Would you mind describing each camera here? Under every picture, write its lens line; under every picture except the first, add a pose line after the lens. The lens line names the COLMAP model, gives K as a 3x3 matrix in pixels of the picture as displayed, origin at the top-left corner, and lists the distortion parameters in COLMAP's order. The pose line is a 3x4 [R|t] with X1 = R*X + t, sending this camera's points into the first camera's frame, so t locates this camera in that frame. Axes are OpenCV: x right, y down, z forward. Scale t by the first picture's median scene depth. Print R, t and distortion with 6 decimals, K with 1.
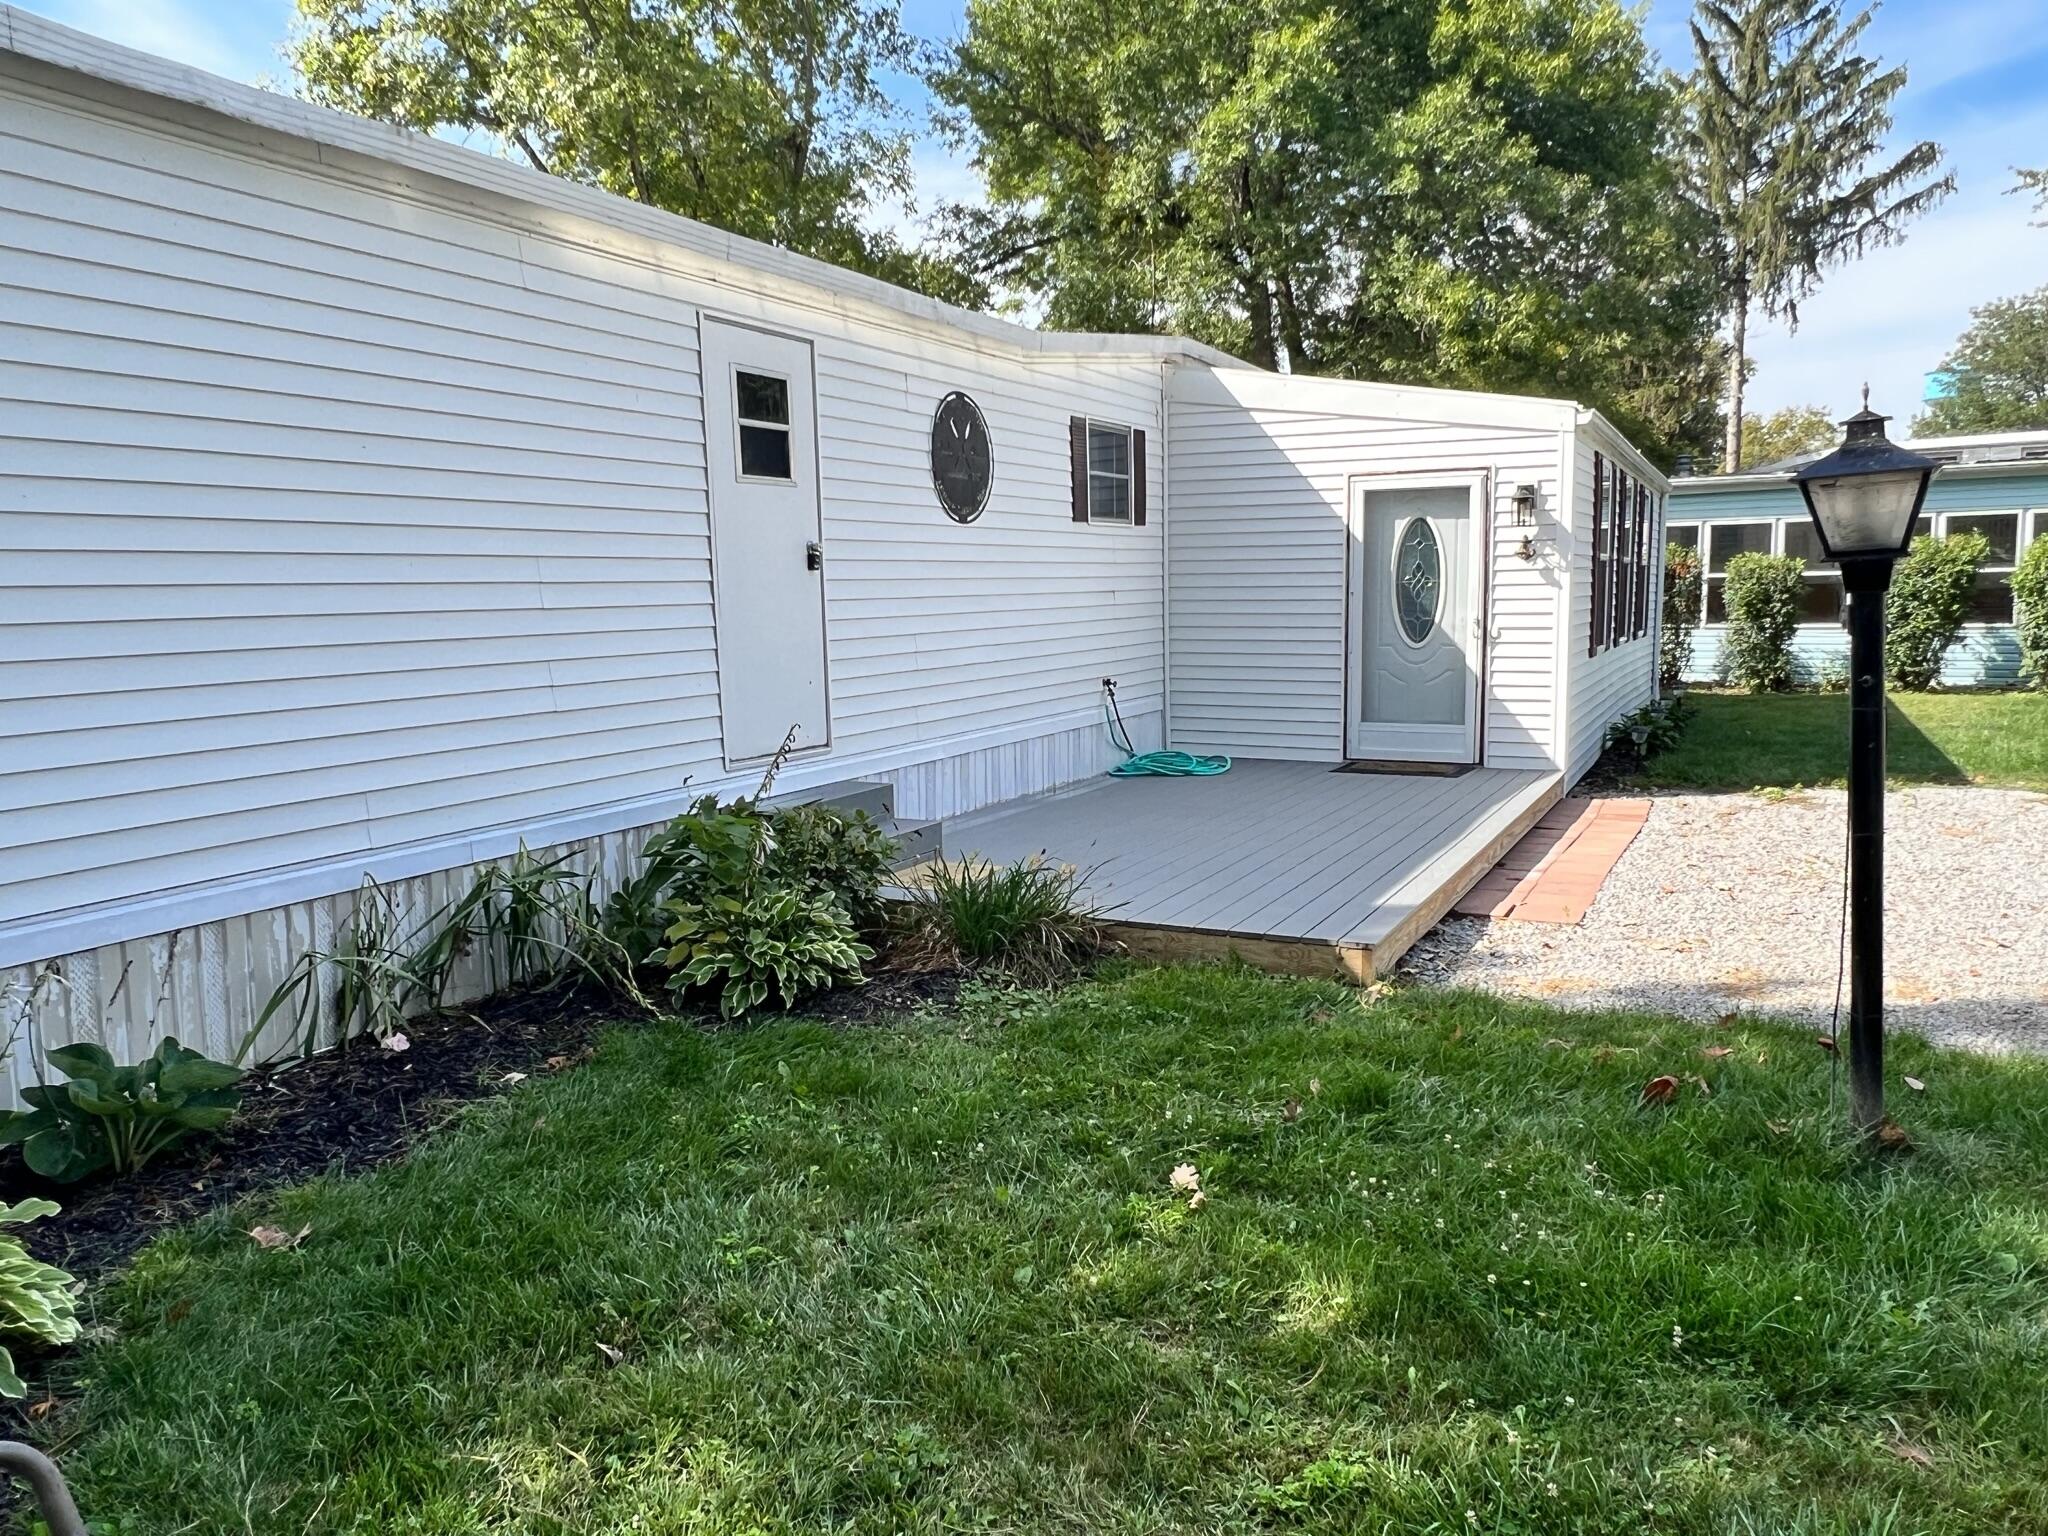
lens RADIAL K [[1514.7, 0, 1024.8], [0, 1514.7, 771.2], [0, 0, 1]] dist [-0.000981, -0.000620]
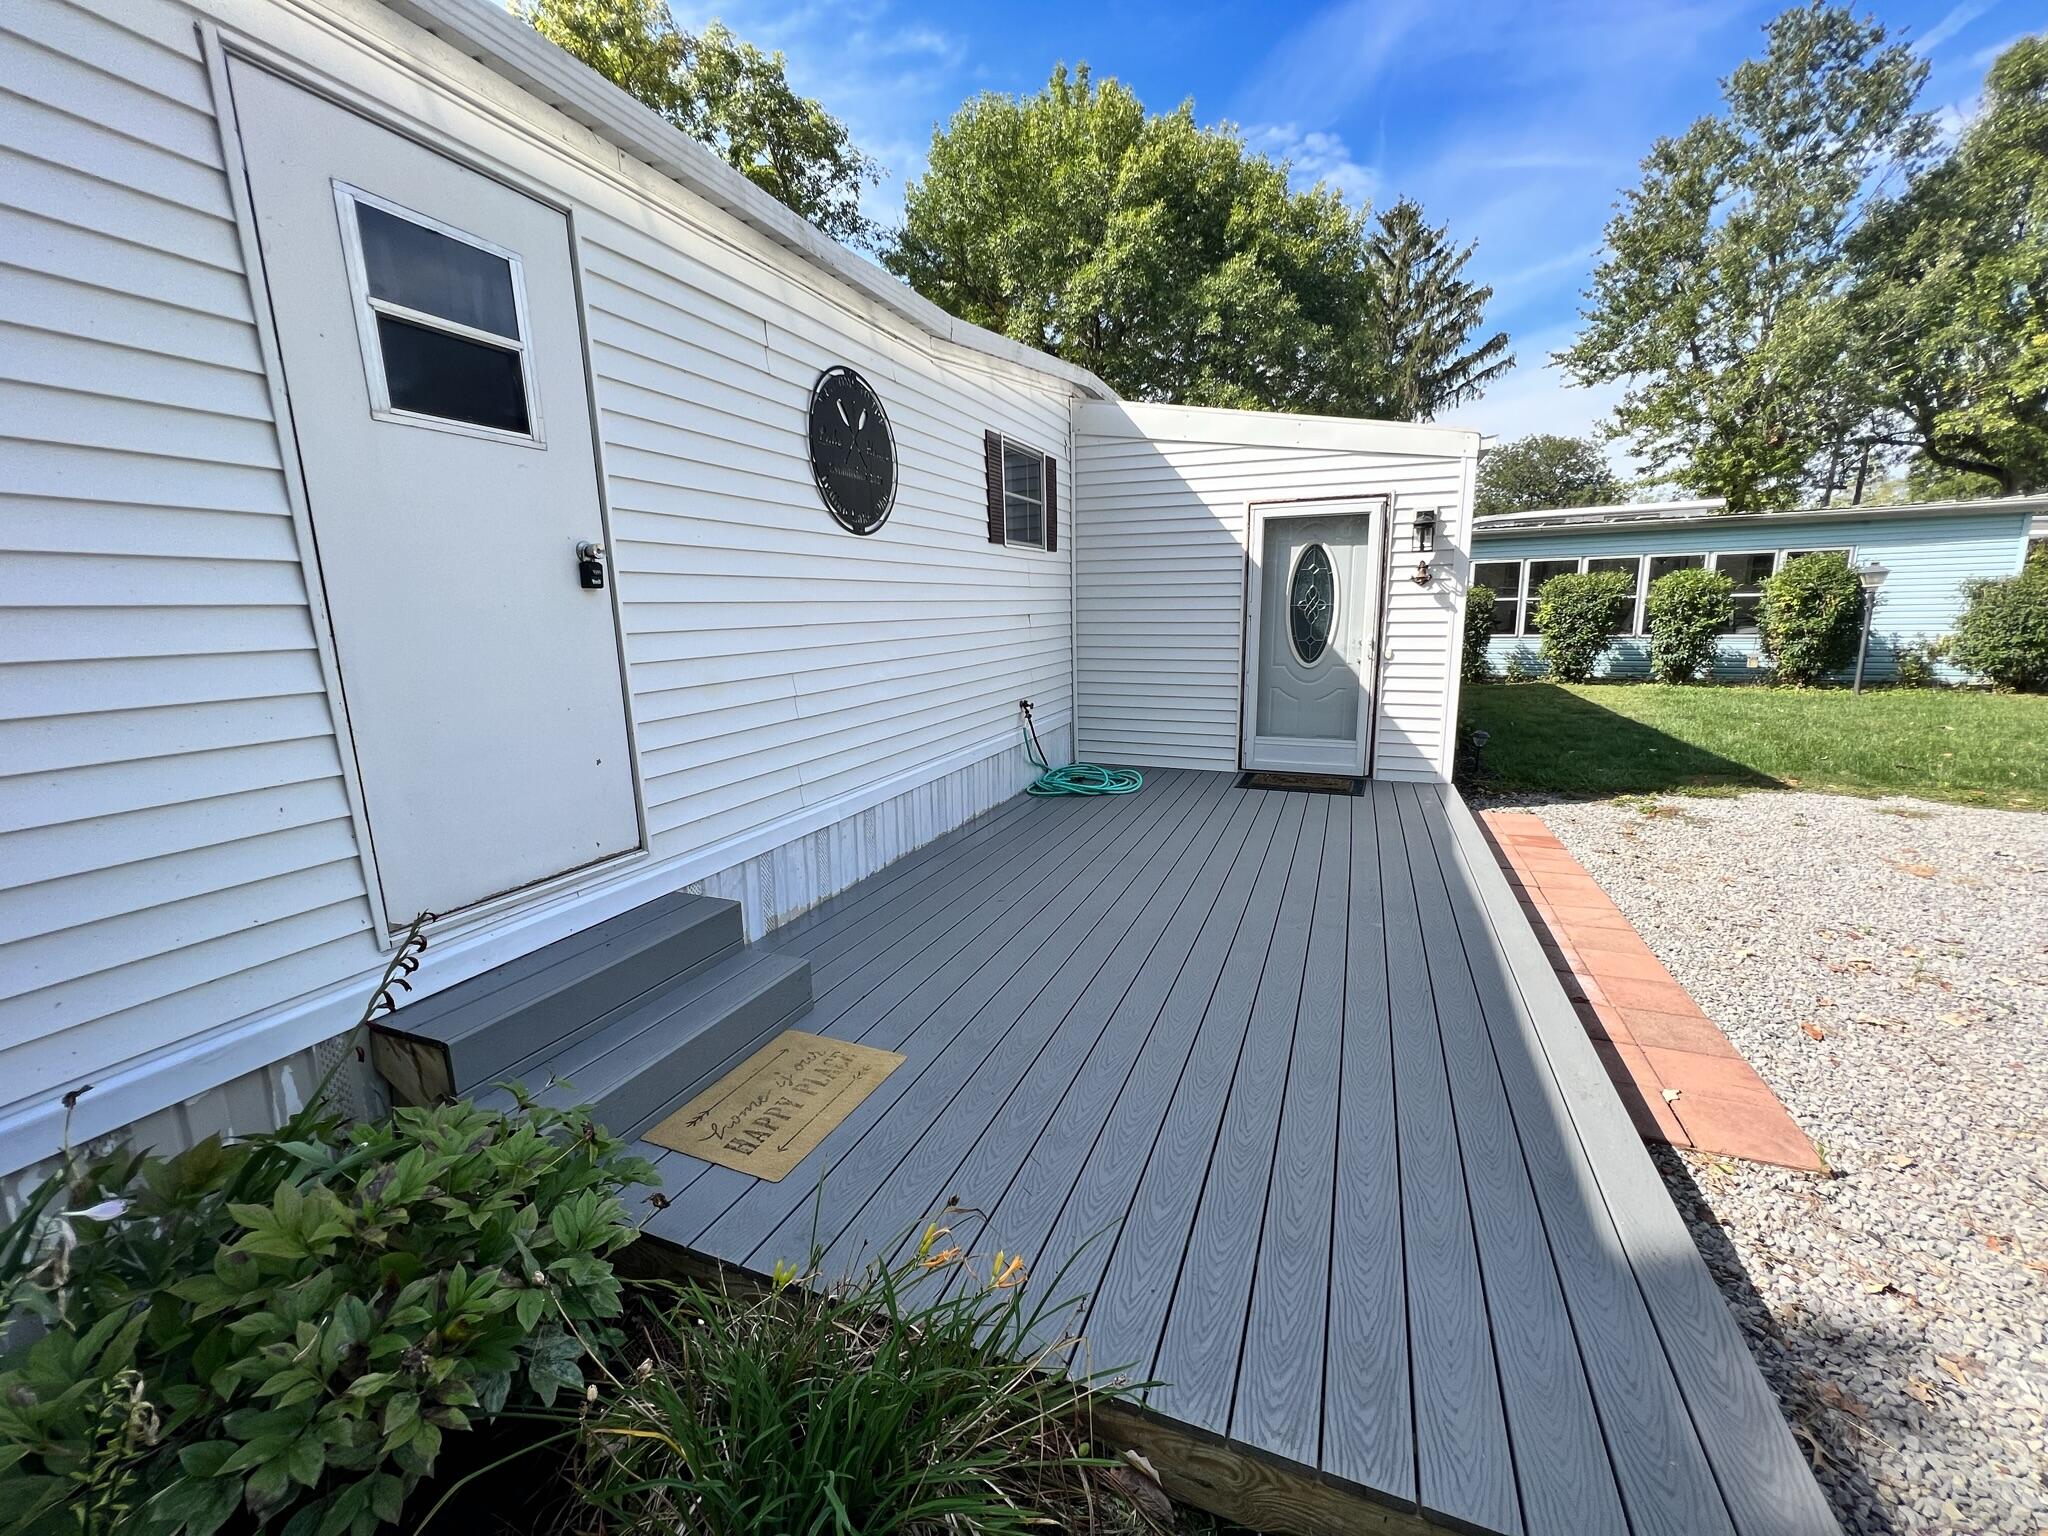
lens RADIAL K [[821.4, 0, 1031.2], [0, 821.4, 767.1], [0, 0, 1]] dist [-0.001821, 0.000266]
pose [[0.996040, -0.016739, 0.087317, 0.009368], [0.010500, 0.997390, 0.071428, -0.053430], [-0.088285, -0.070229, 0.993617, 0.422949]]
